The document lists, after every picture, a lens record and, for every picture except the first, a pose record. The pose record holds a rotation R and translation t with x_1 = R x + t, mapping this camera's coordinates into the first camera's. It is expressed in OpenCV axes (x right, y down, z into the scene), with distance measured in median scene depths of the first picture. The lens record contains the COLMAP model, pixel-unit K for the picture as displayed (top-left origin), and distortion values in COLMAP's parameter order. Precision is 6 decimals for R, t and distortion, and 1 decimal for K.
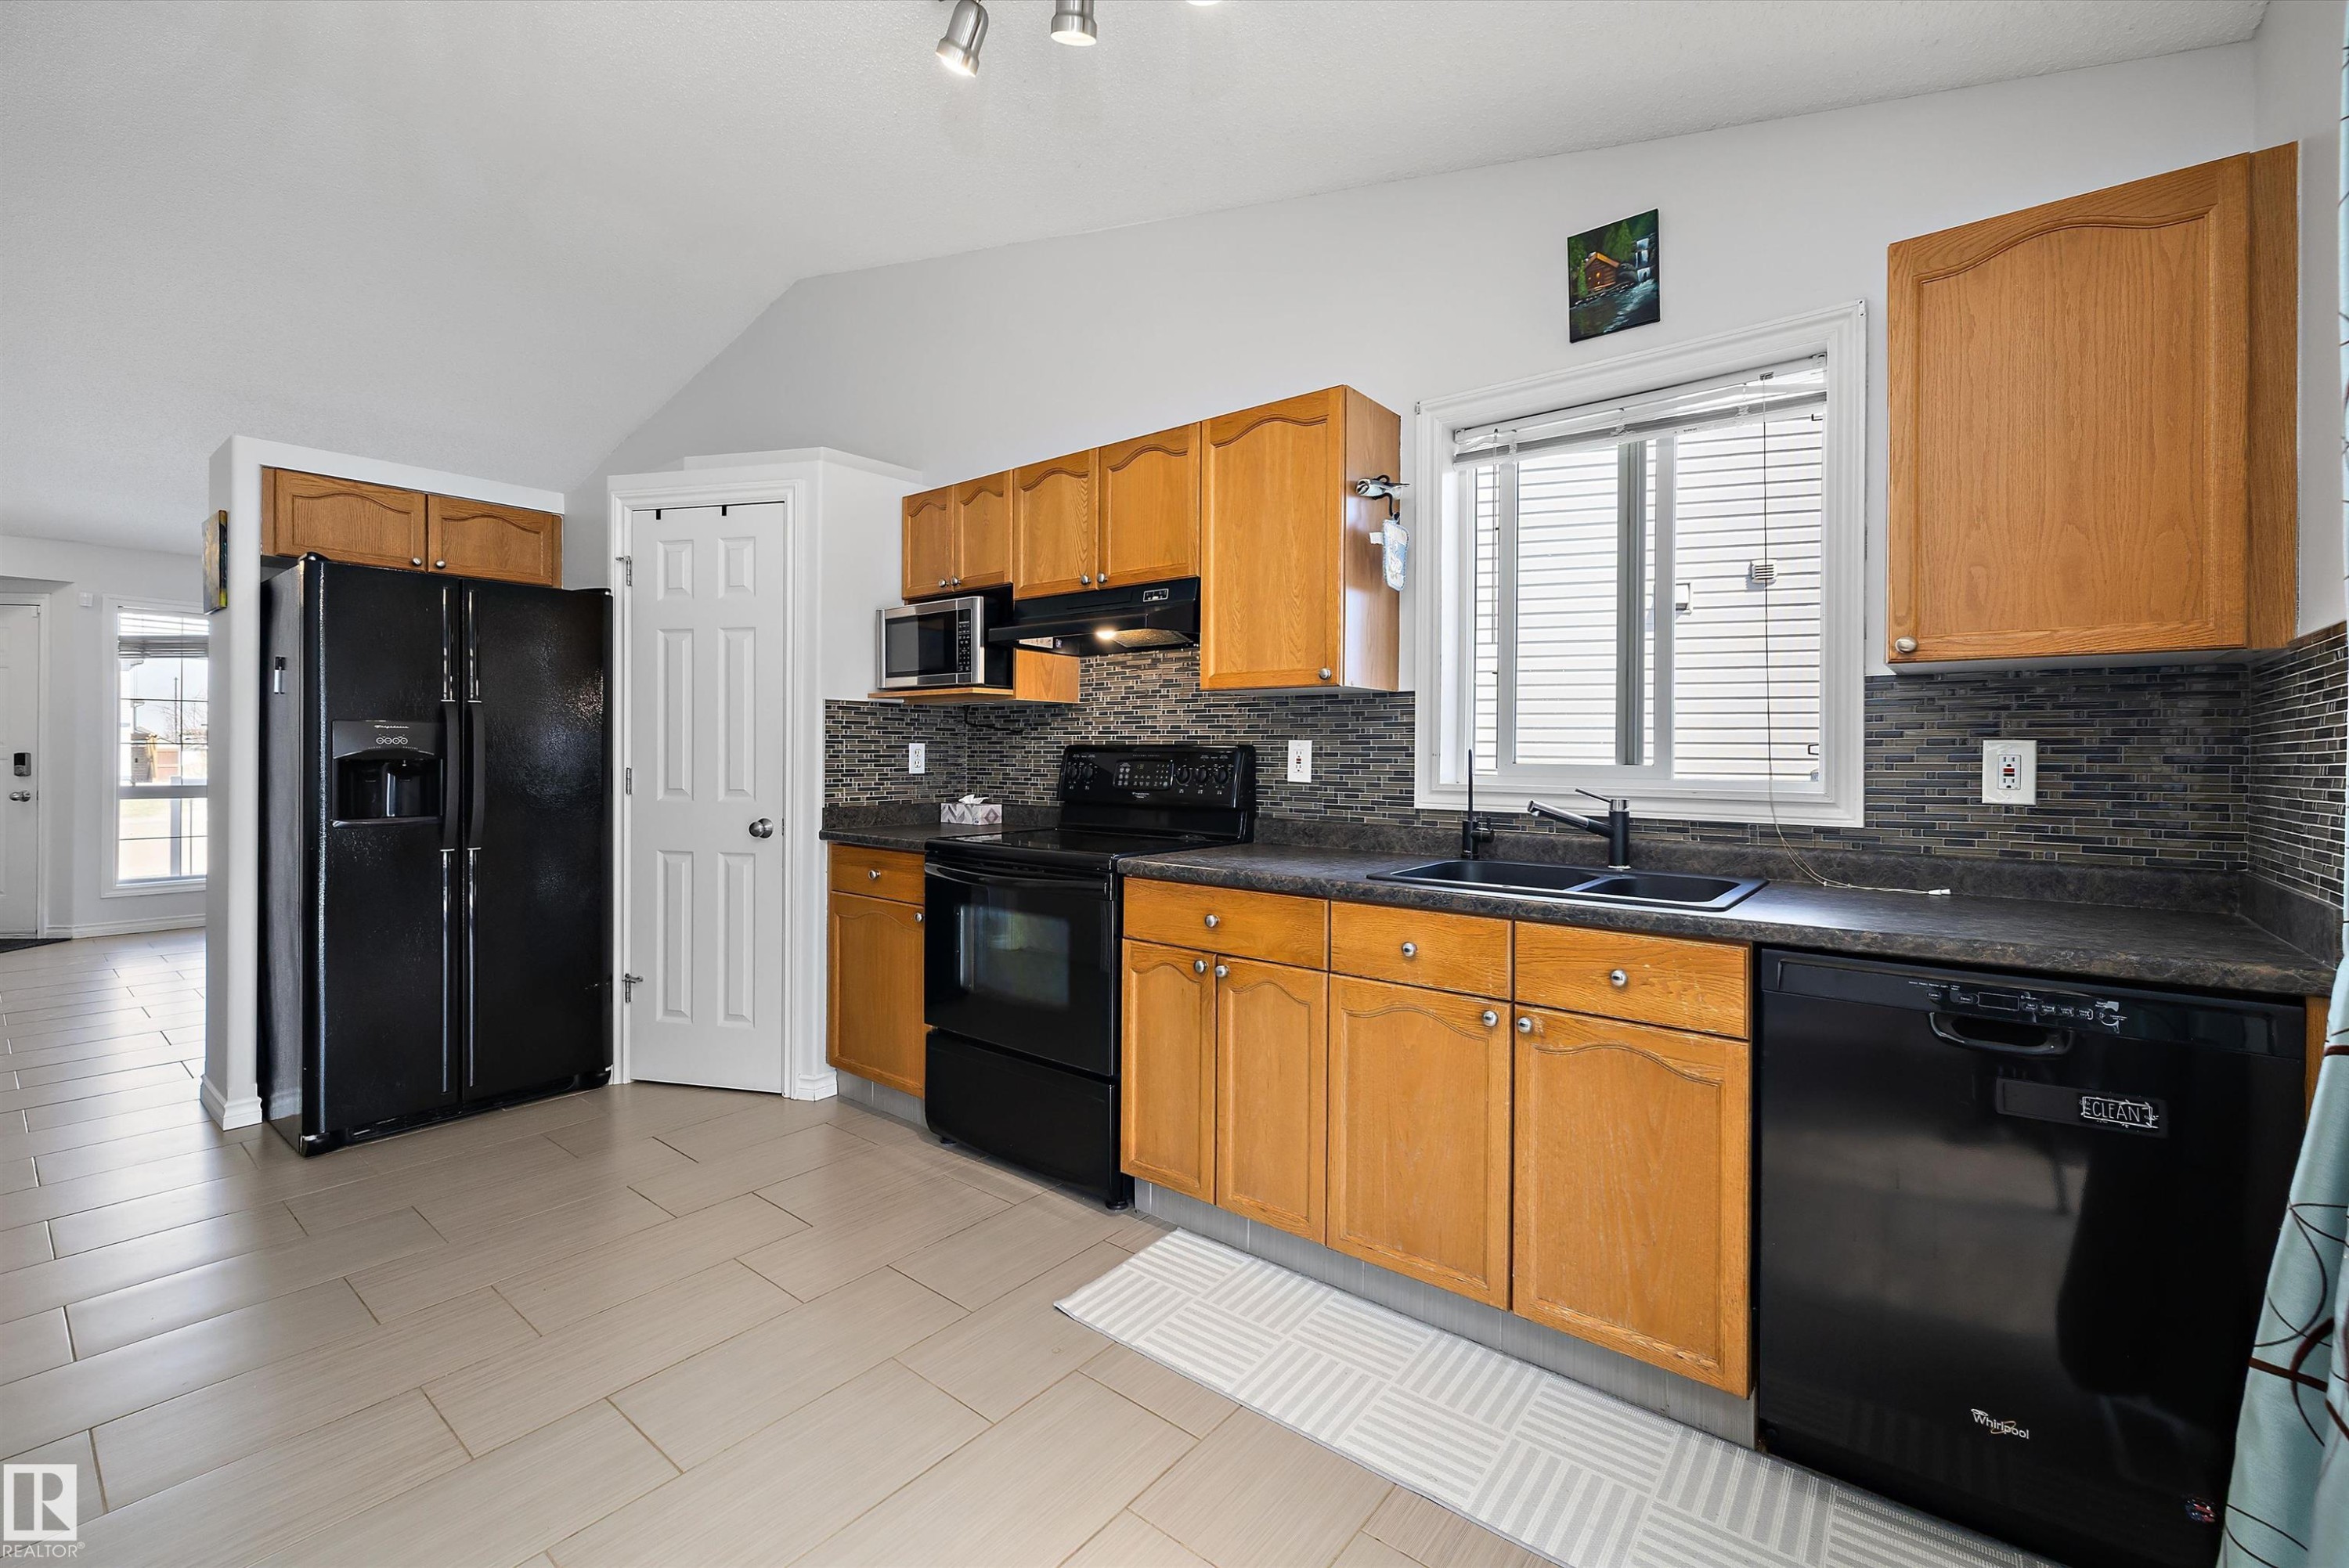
lens RADIAL K [[996.3, 0, 1177.2], [0, 996.3, 753.5], [0, 0, 1]] dist [0.000983, 0.000264]
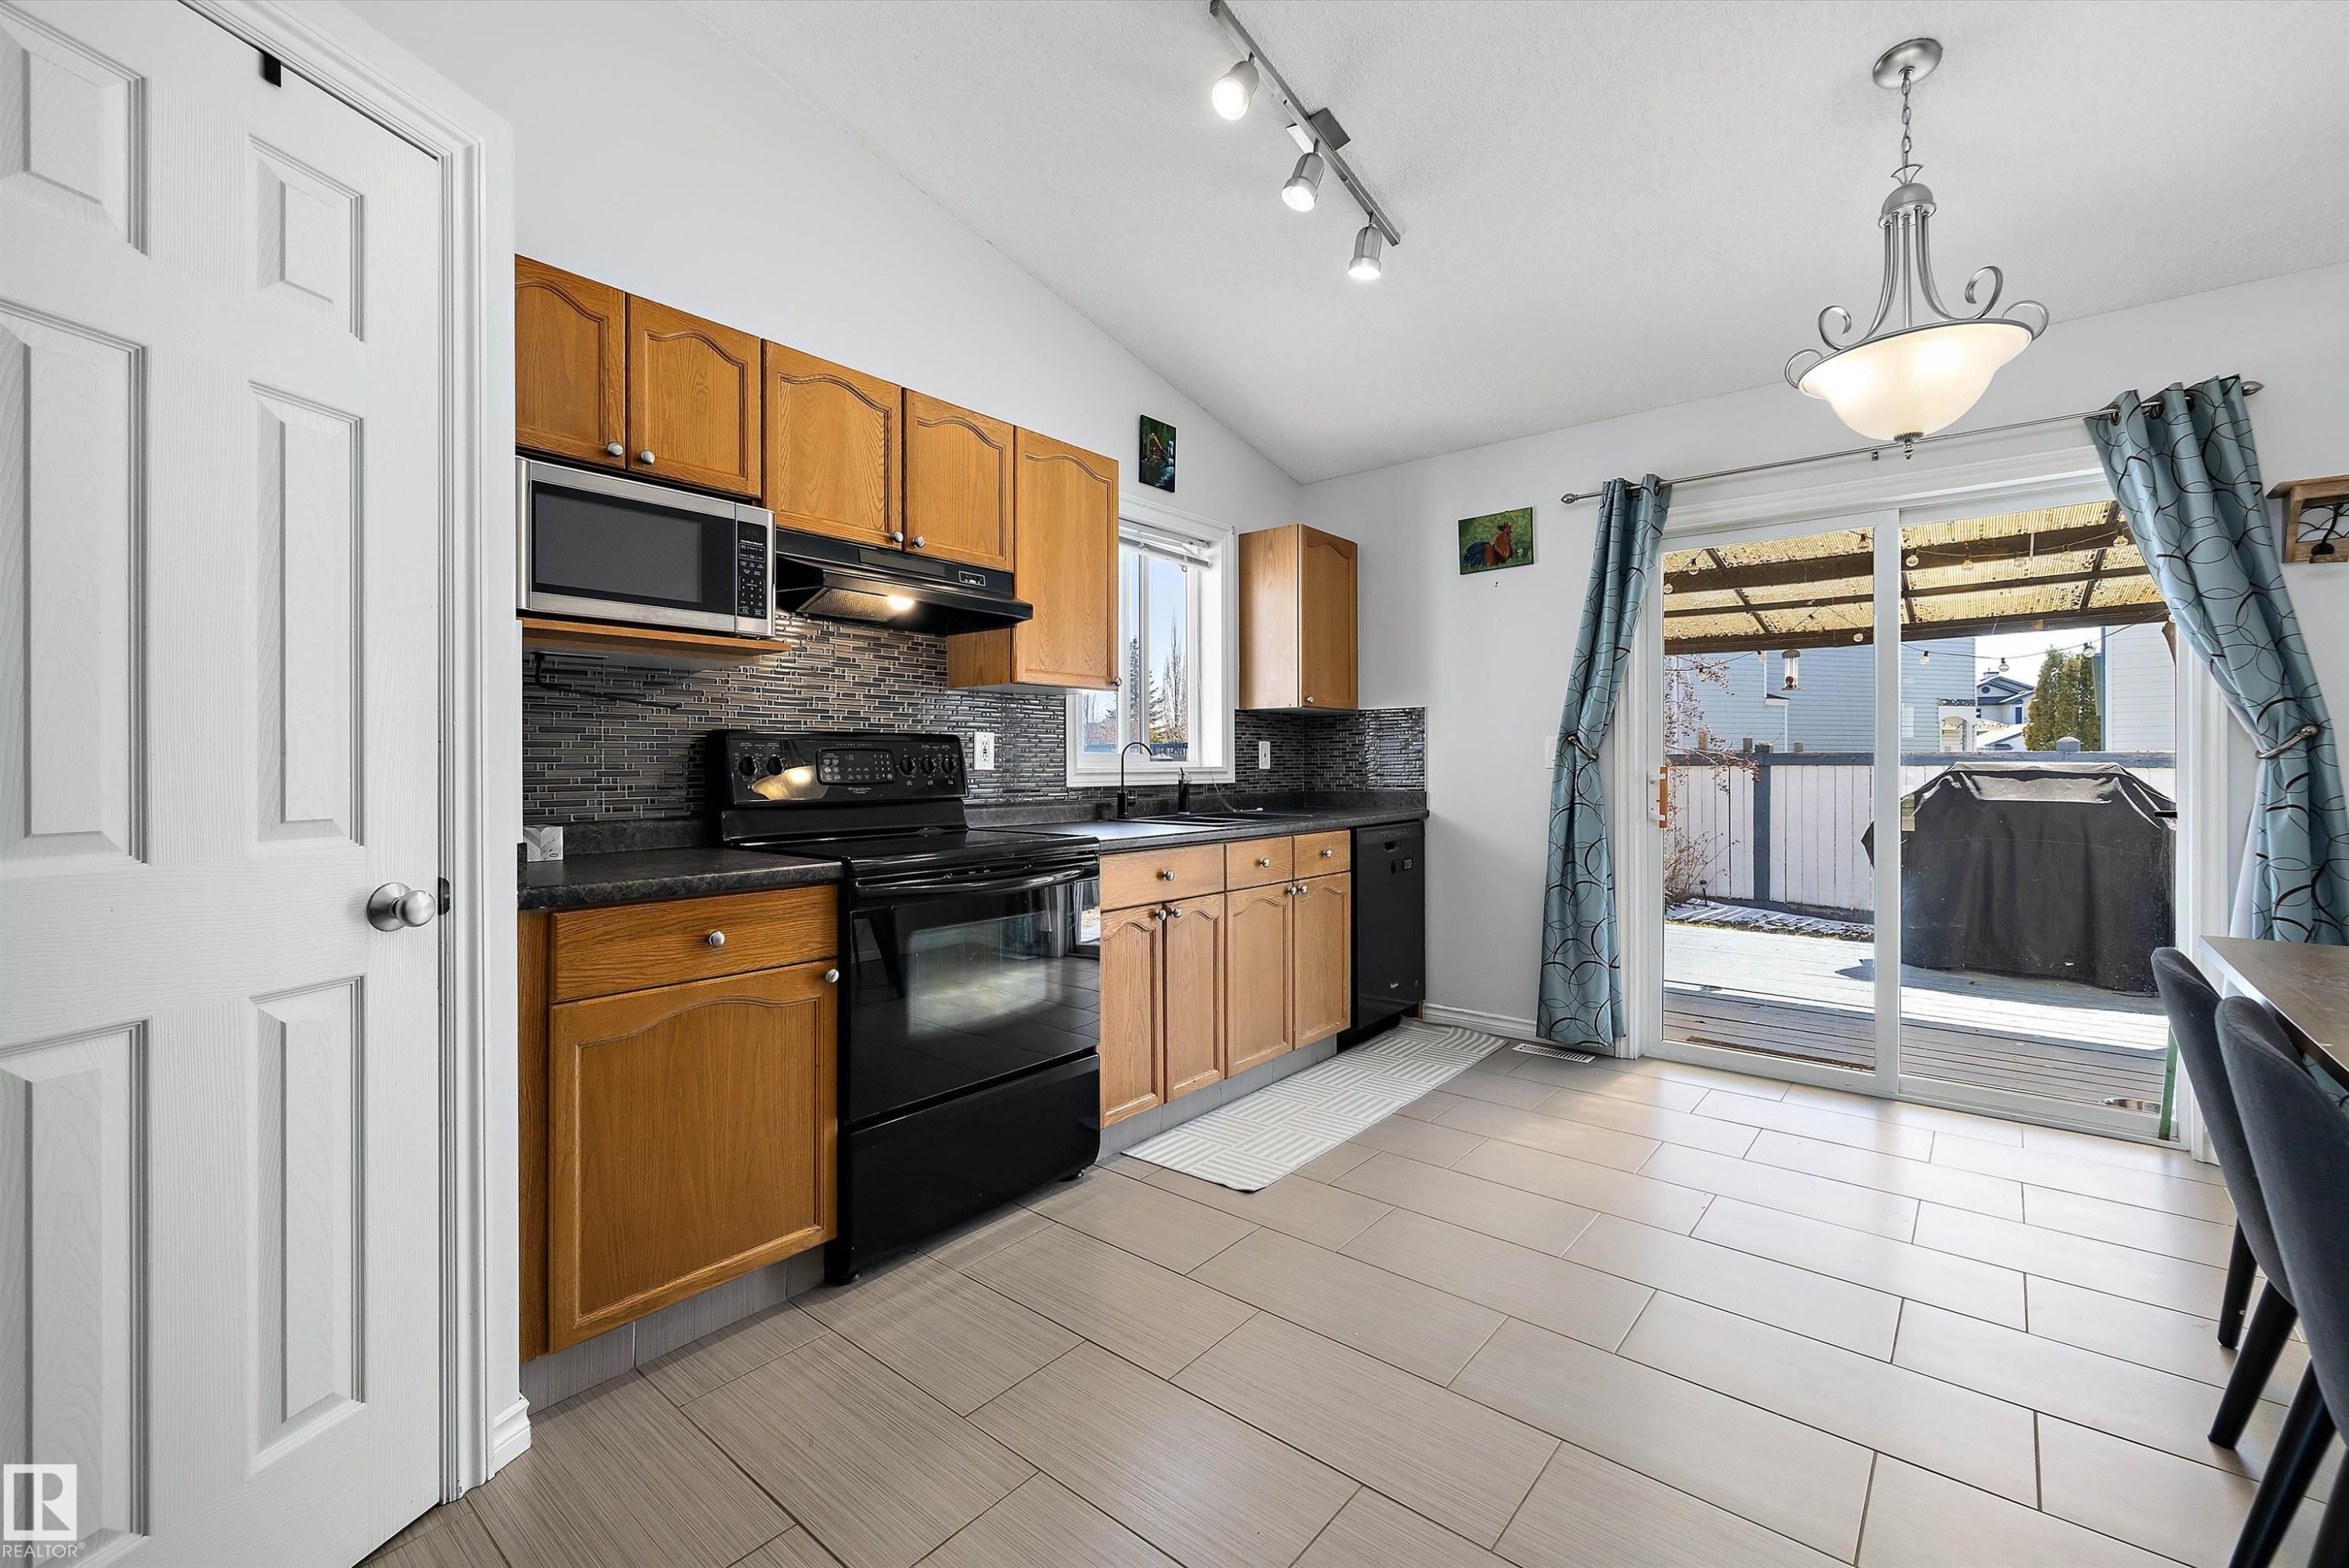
lens RADIAL K [[990.4, 0, 1143.1], [0, 990.4, 765.3], [0, 0, 1]] dist [0.000467, 0.000054]
pose [[0.033461, -0.006179, 0.999421, -1.136291], [0.005582, 0.999966, 0.005996, 0.021033], [-0.999424, 0.005378, 0.033494, 0.930707]]
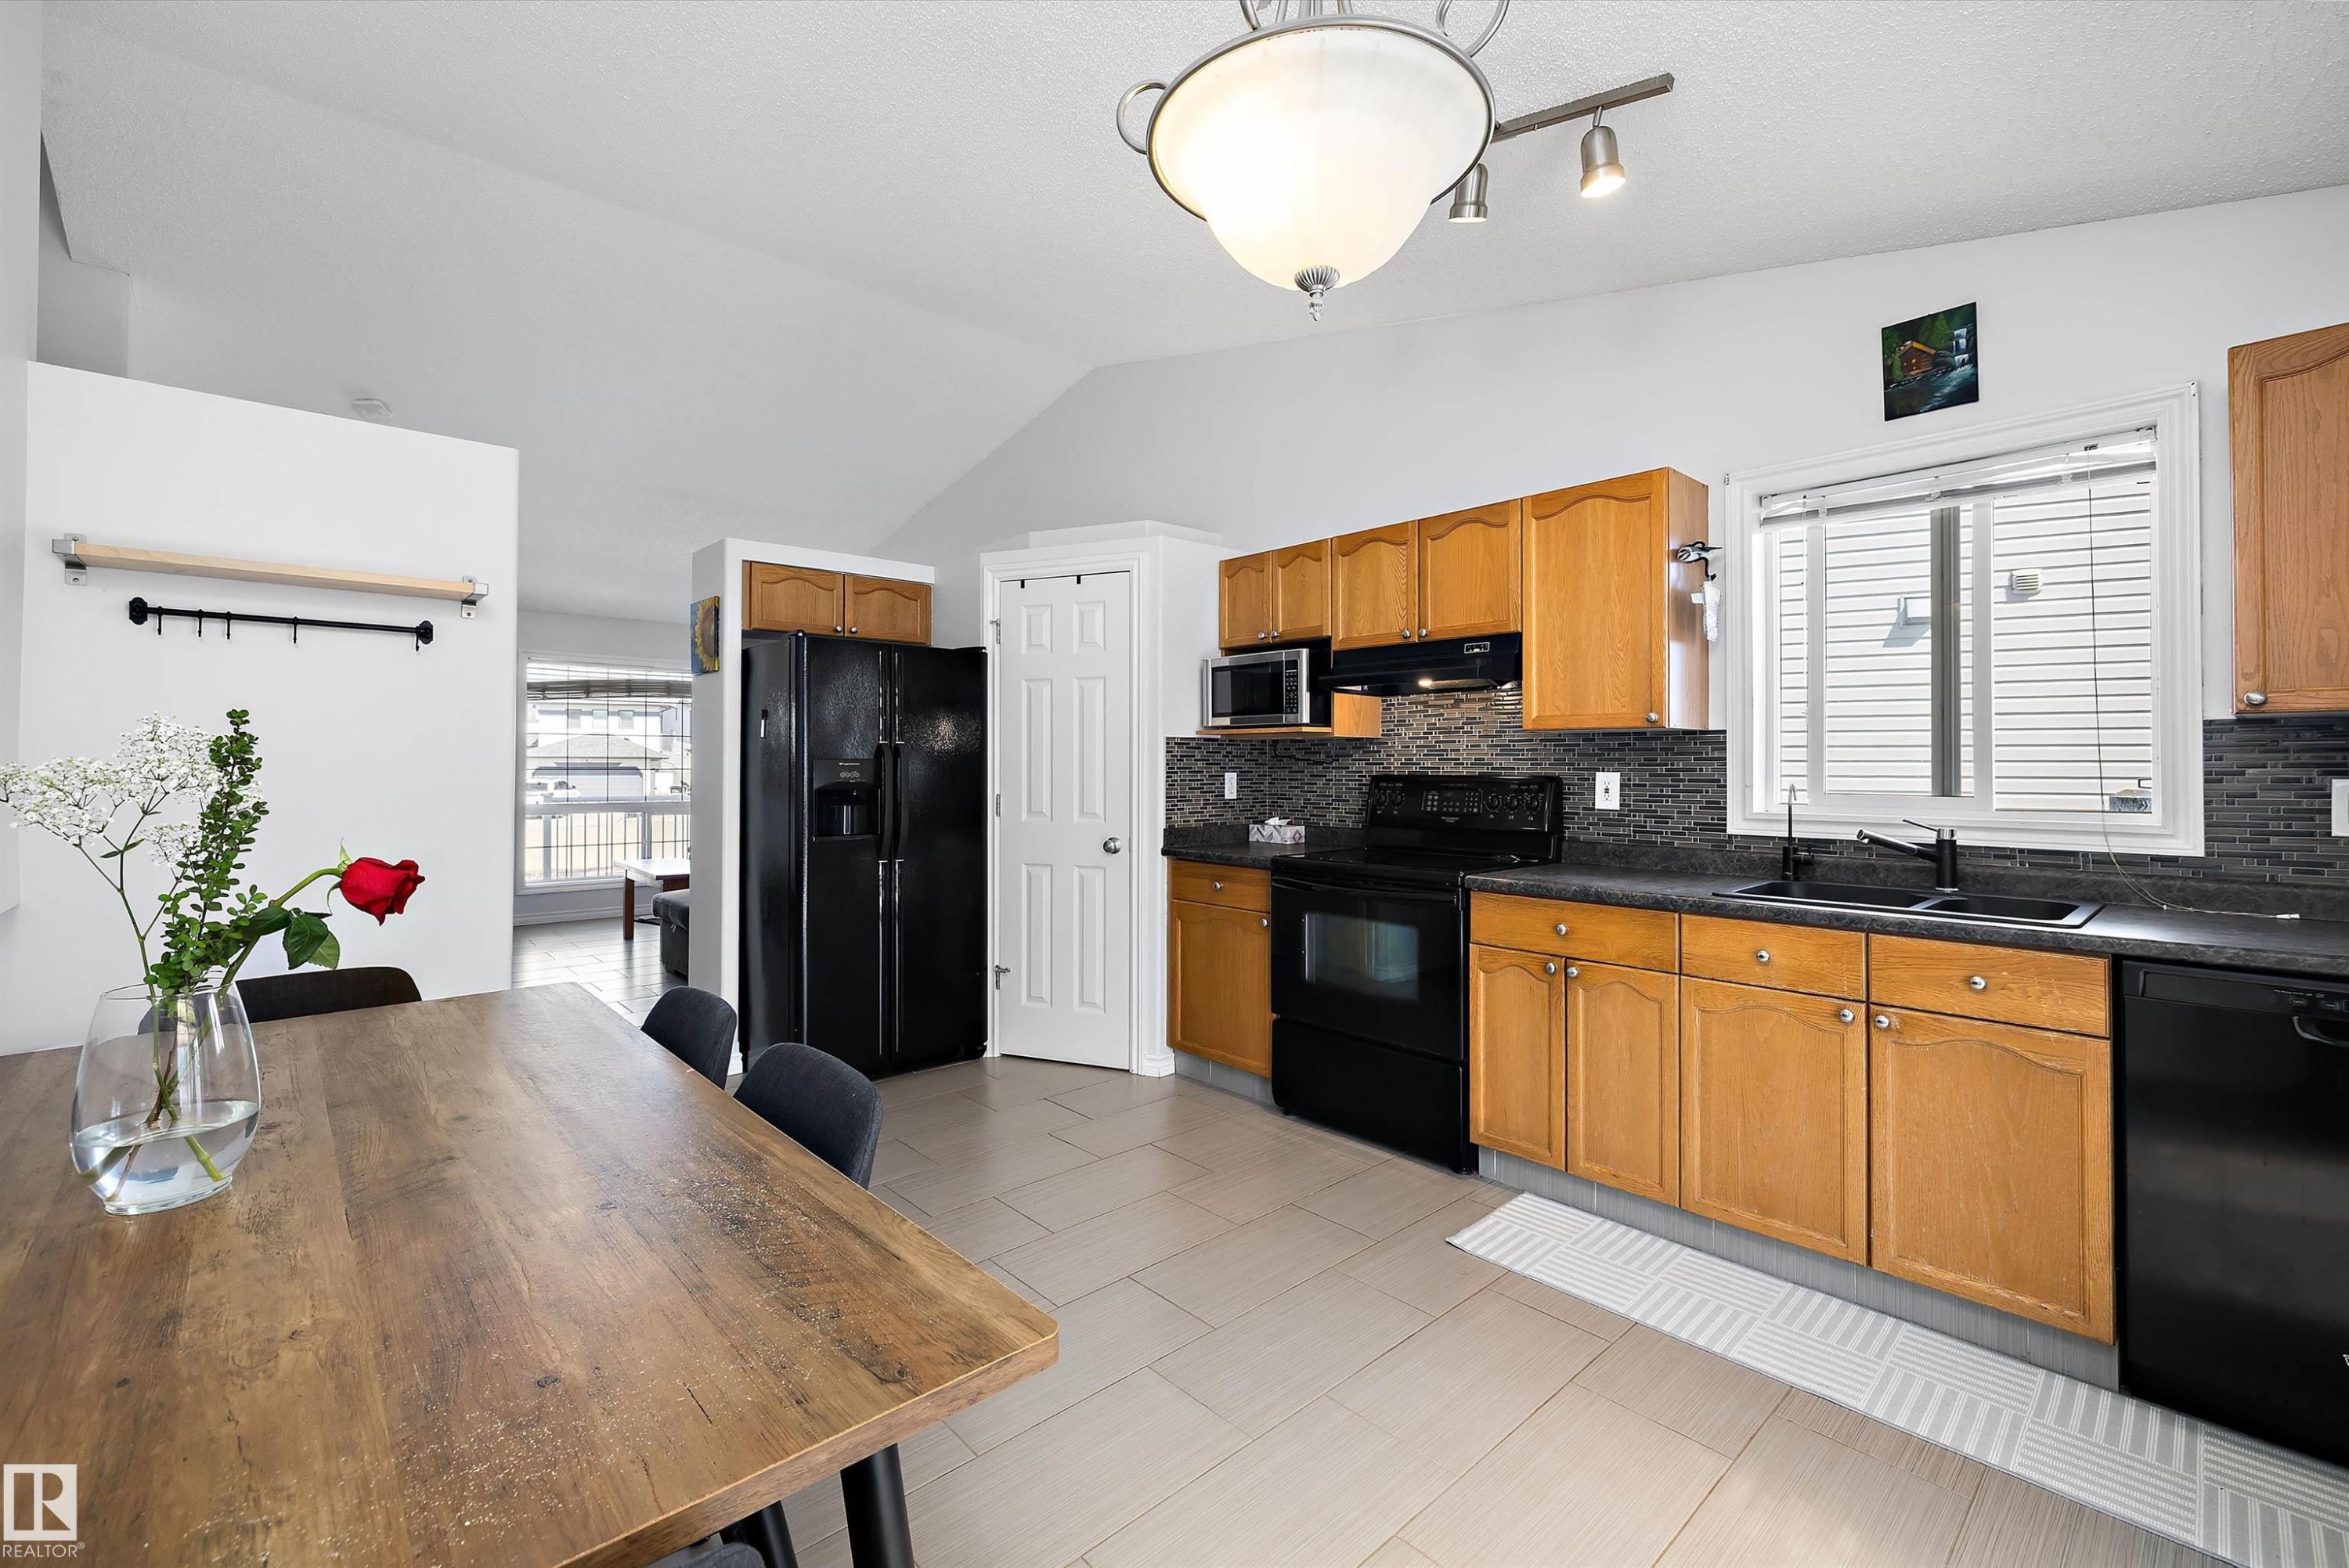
lens RADIAL K [[995.1, 0, 1170.1], [0, 995.1, 754.0], [0, 0, 1]] dist [0.003172, -0.000991]
pose [[0.987052, -0.006307, -0.160278, -0.217973], [0.004109, 0.999893, -0.014042, -0.023729], [0.160350, 0.013201, 0.986972, -0.227199]]
